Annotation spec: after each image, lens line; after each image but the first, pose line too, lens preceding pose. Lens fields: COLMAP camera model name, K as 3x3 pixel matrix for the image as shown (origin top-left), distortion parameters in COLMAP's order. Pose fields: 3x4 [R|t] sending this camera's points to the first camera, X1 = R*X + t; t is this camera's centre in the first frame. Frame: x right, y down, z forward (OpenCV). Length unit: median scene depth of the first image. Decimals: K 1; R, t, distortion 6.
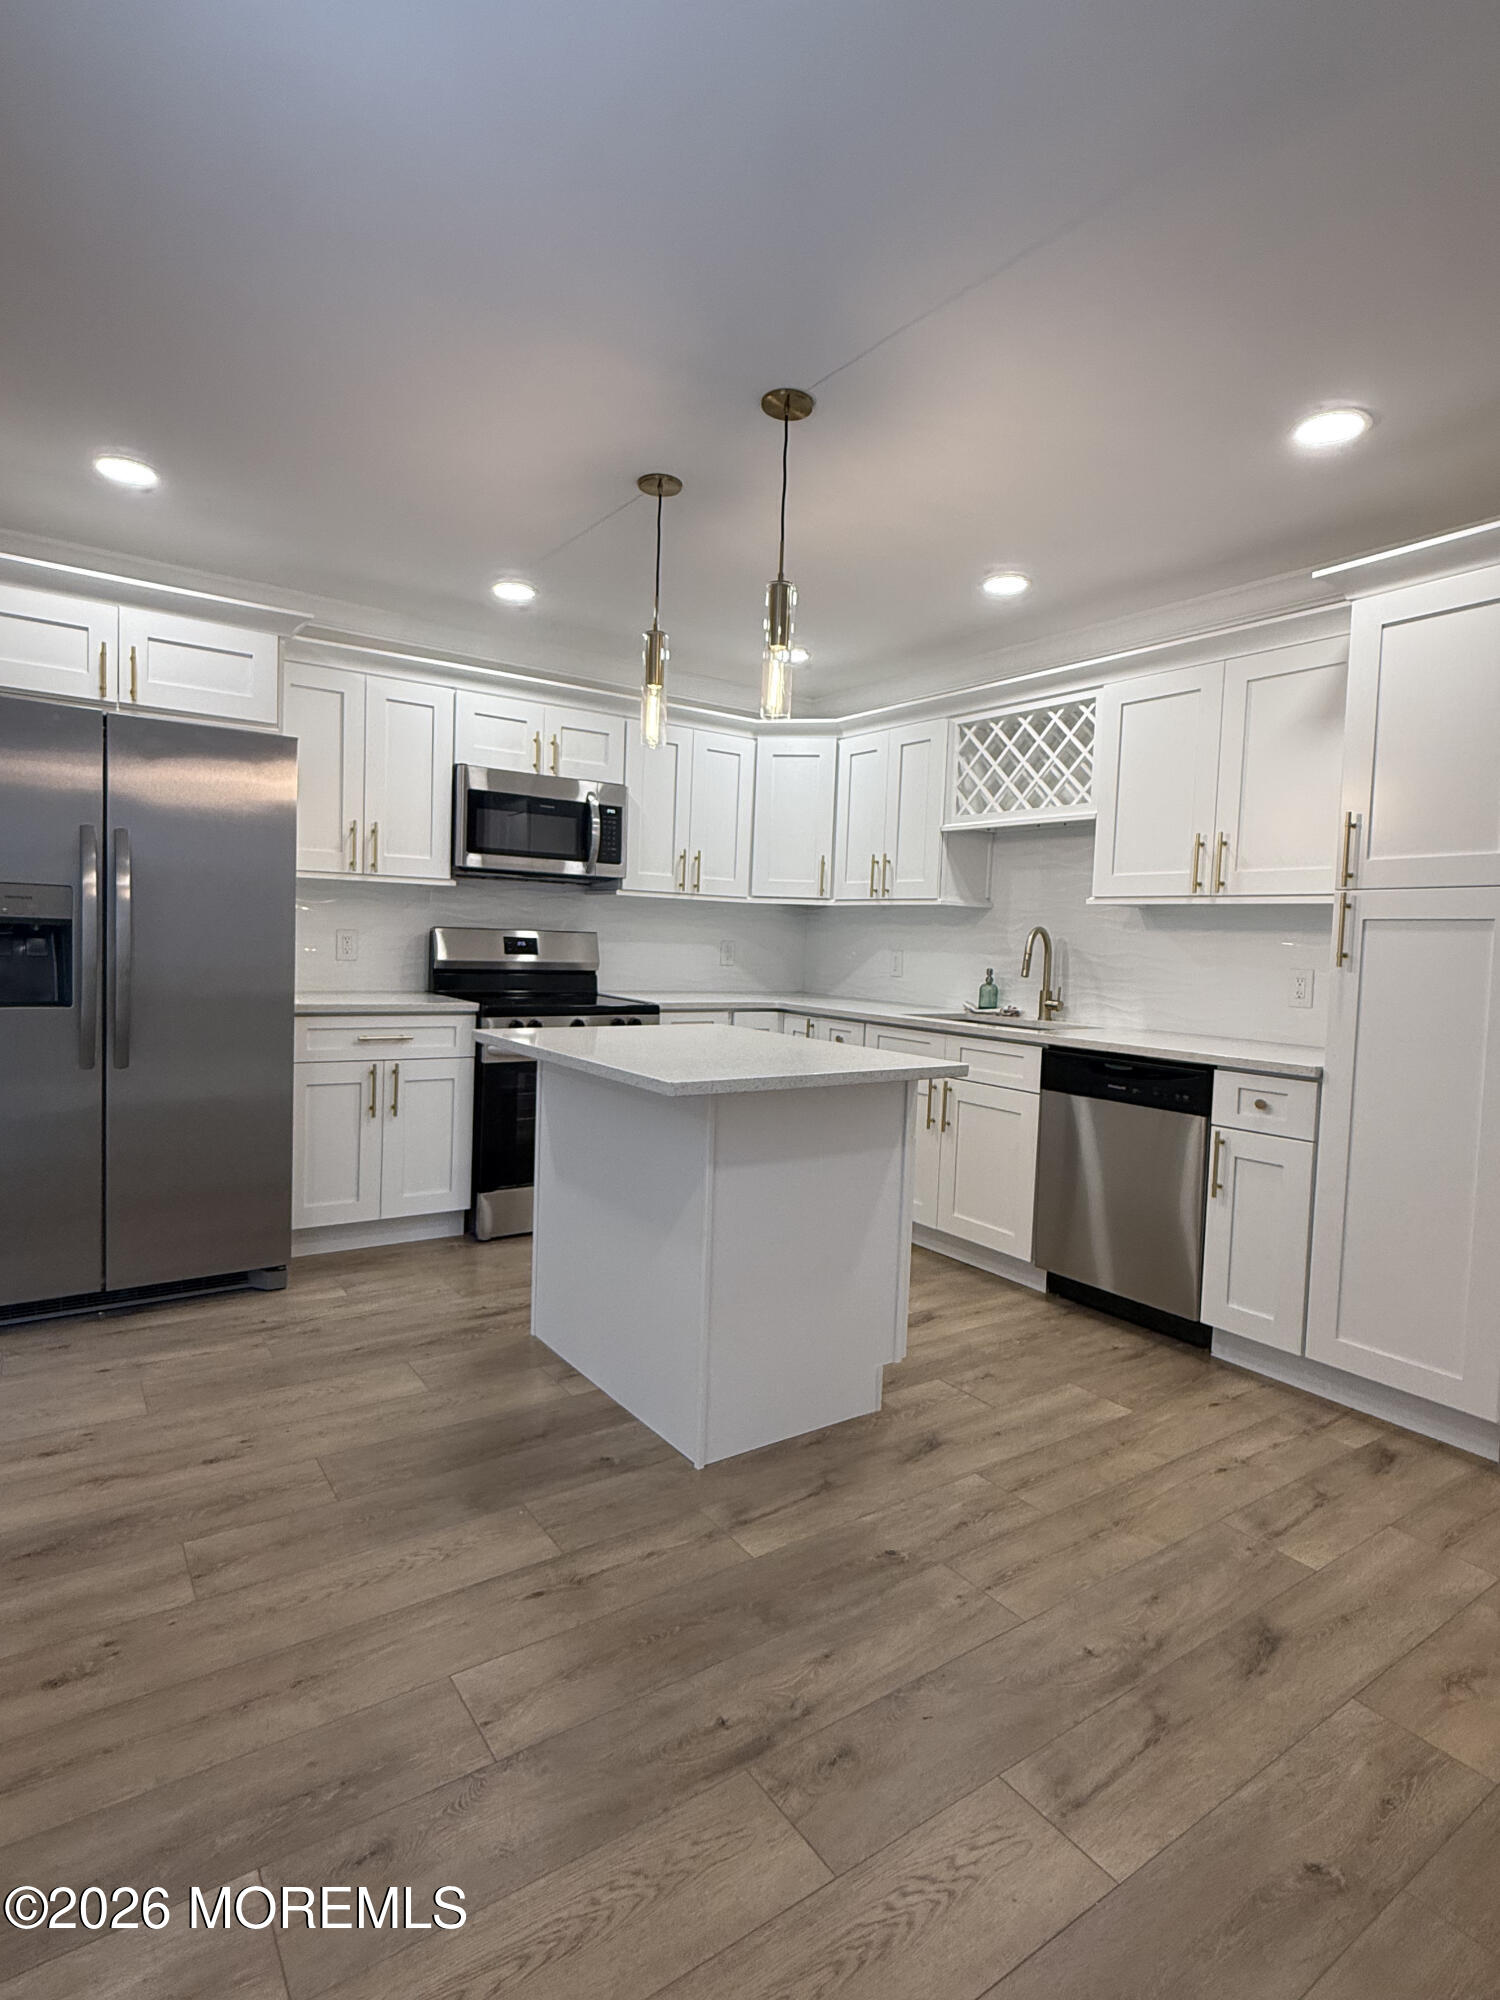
lens RADIAL K [[1041.1, 0, 750.0], [0, 1041.1, 1000.0], [0, 0, 1]] dist [-0.000433, -0.000268]
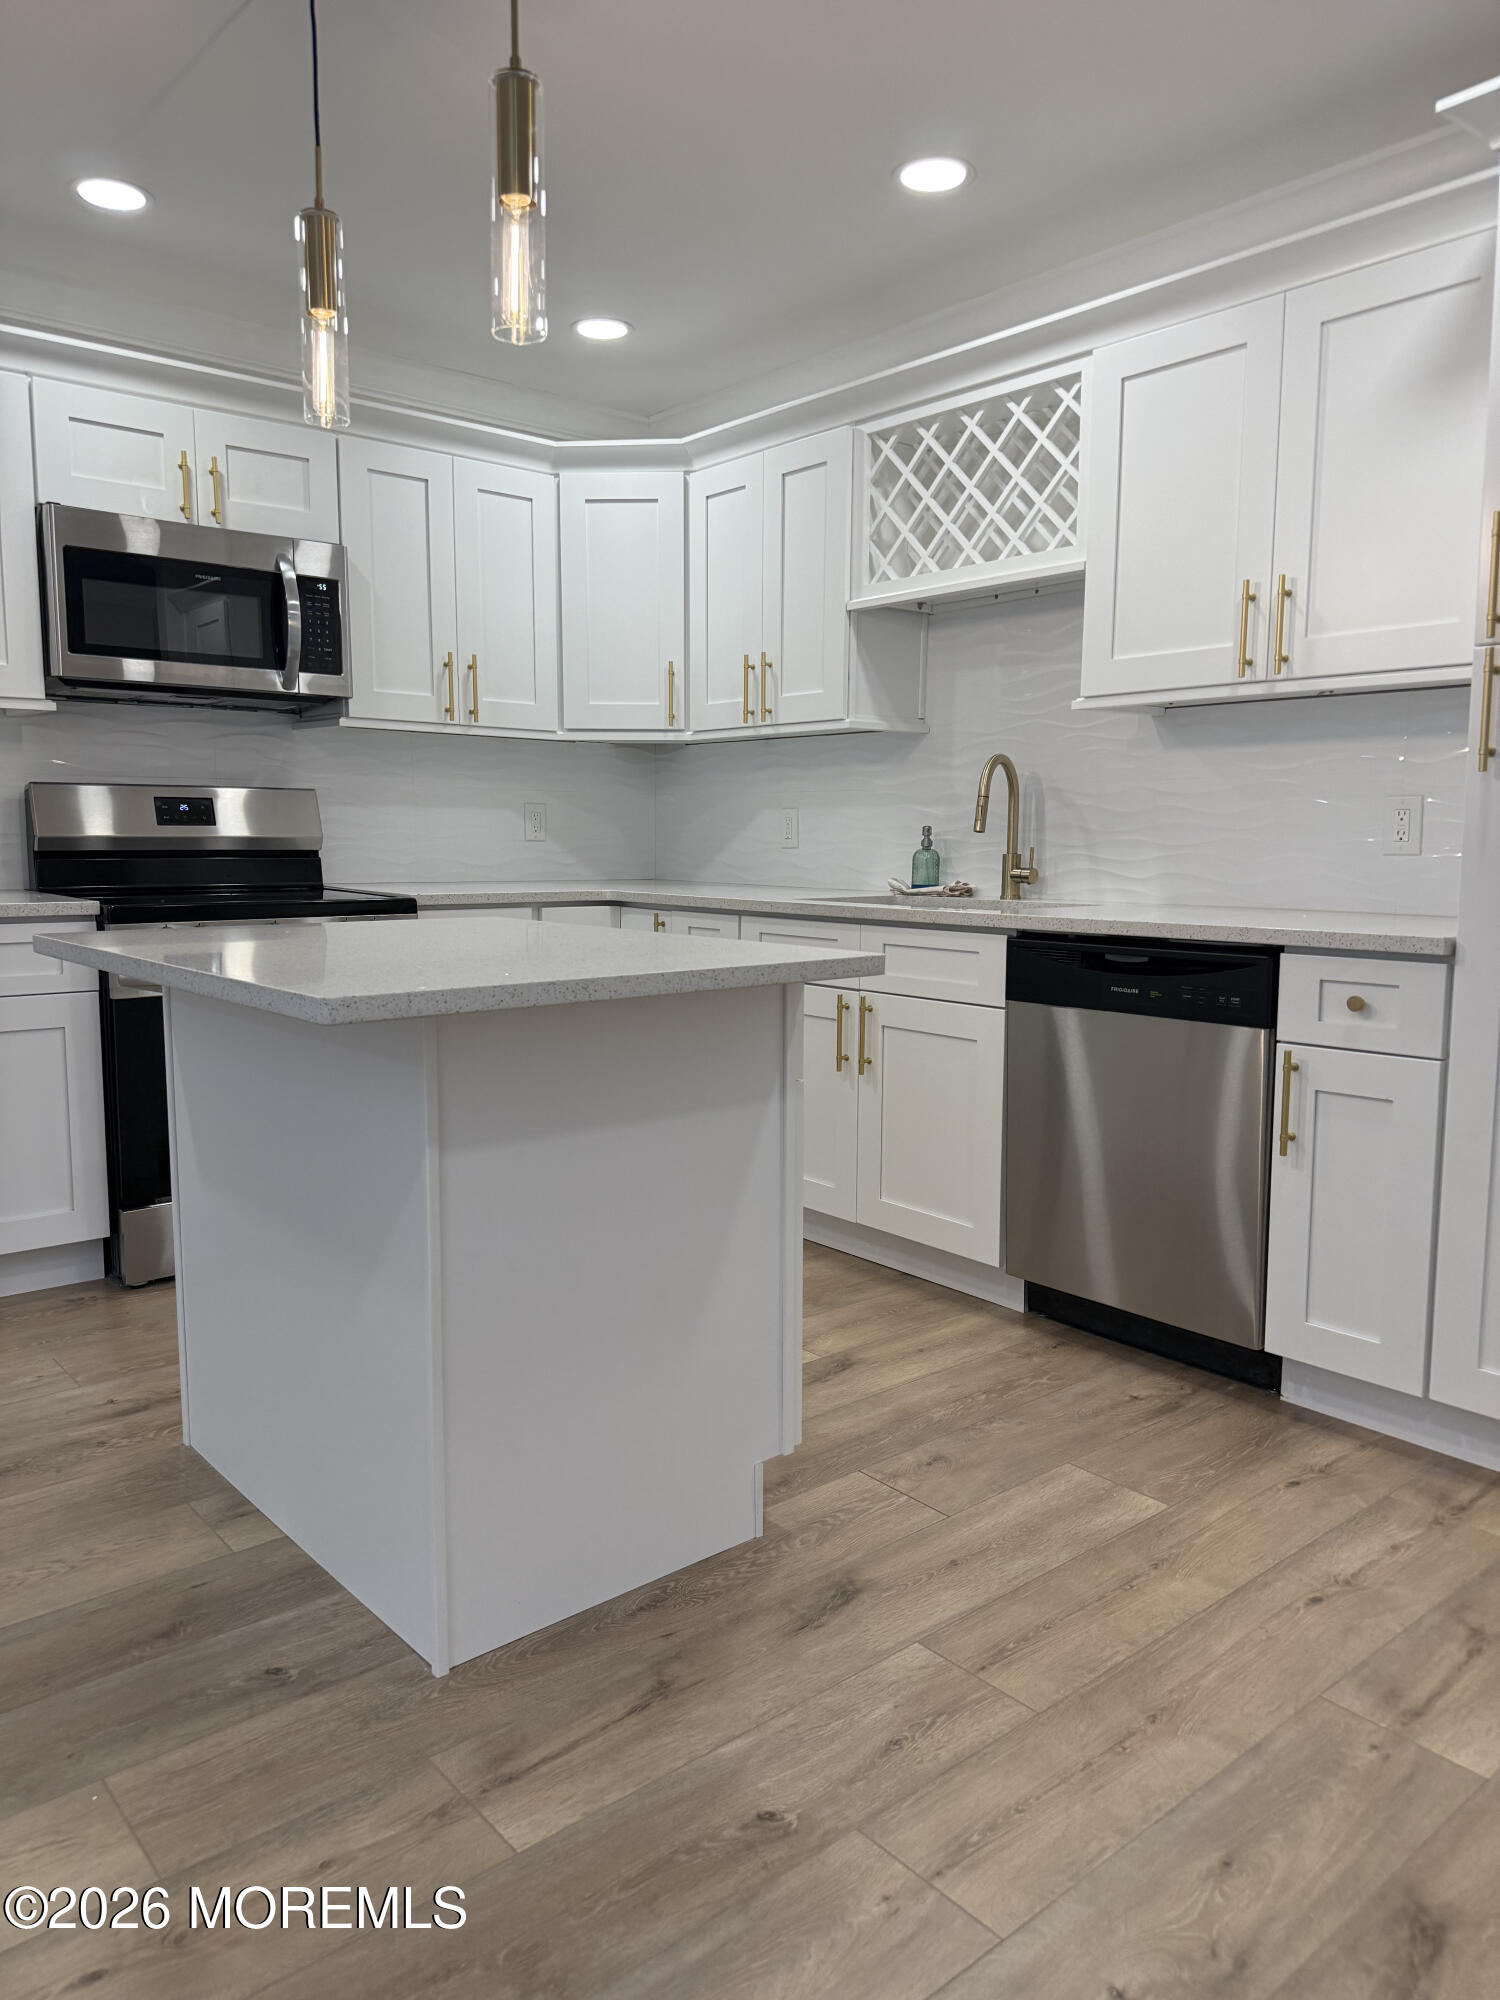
lens RADIAL K [[1431.3, 0, 750.0], [0, 1431.3, 1000.0], [0, 0, 1]] dist [0.083851, -0.107581]
pose [[0.994847, -0.042304, 0.092138, 0.046723], [0.036506, 0.997300, 0.063725, 0.027029], [-0.094585, -0.060033, 0.993705, 0.160270]]
